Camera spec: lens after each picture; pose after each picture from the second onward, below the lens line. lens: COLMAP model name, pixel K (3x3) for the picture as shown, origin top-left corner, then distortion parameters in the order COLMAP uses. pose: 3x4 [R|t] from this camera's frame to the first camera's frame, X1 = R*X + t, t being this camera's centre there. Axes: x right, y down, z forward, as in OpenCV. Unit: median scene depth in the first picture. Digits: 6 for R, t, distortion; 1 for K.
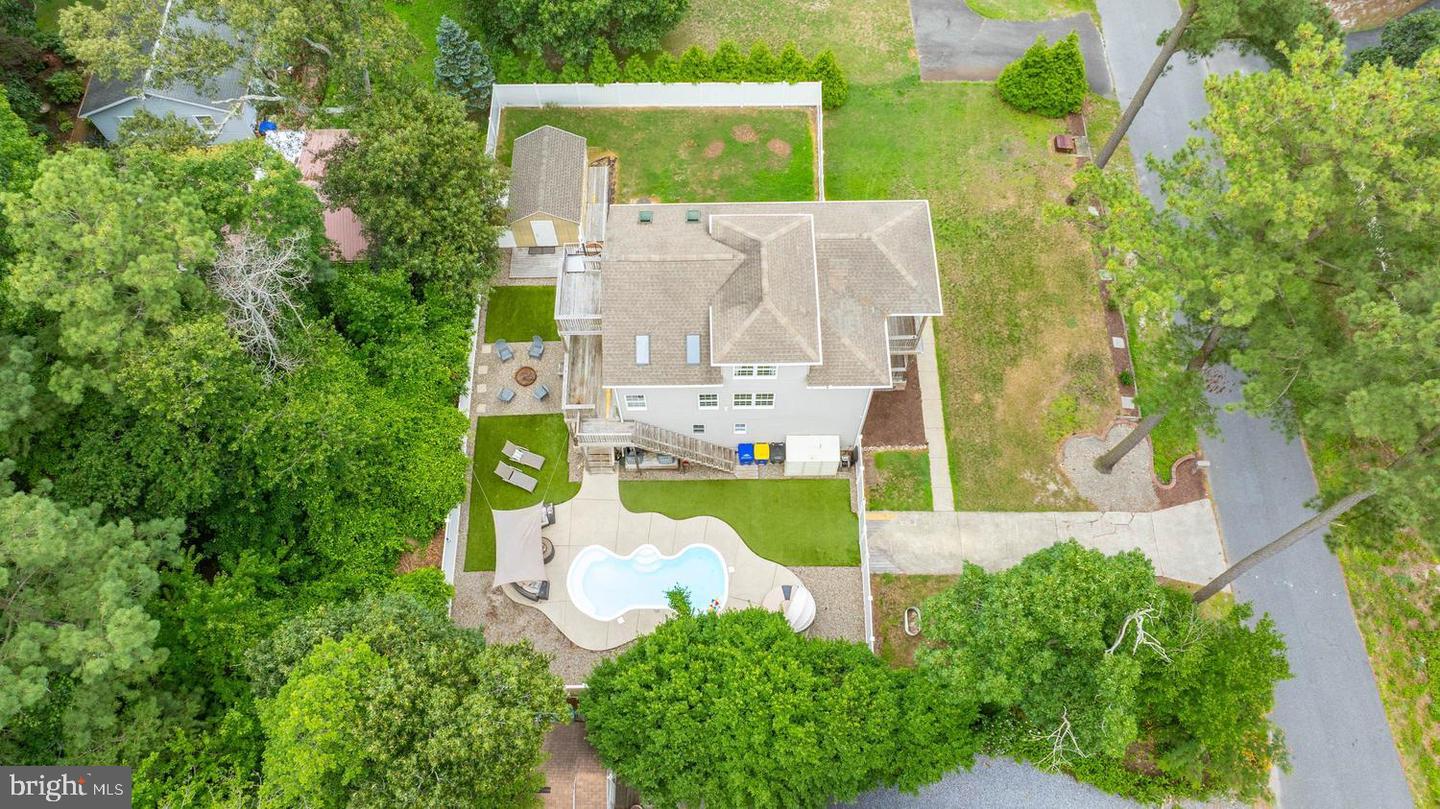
lens RADIAL K [[1034.6, 0, 720.0], [0, 1034.6, 404.5], [0, 0, 1]] dist [-0.037298, 0.037814]
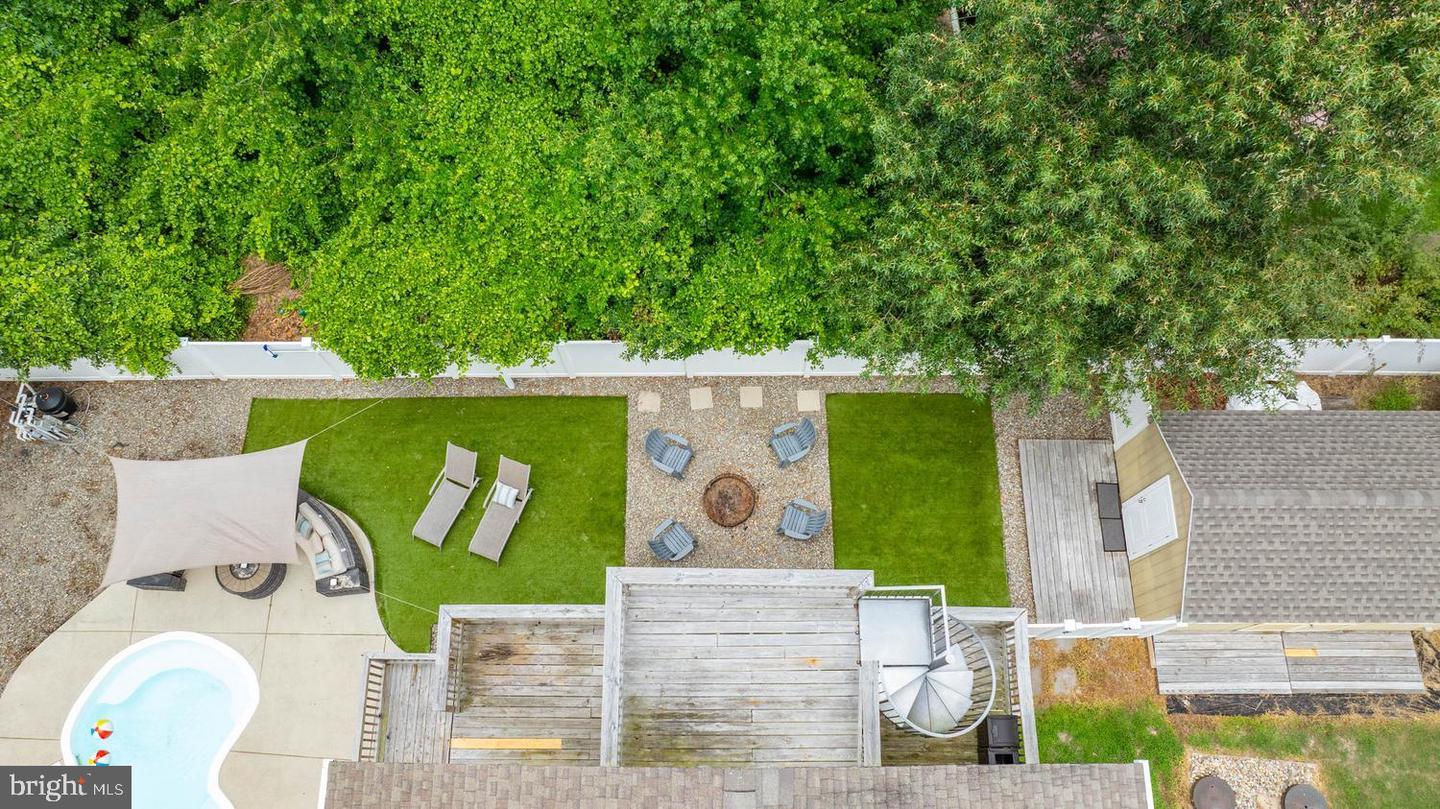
lens RADIAL K [[1034.6, 0, 720.0], [0, 1034.6, 404.5], [0, 0, 1]] dist [-0.037298, 0.037814]
pose [[-0.013822, 0.948216, -0.317324, -0.100109], [-0.901002, 0.125805, 0.415173, -0.198980], [0.433595, 0.291648, 0.852606, 0.669619]]
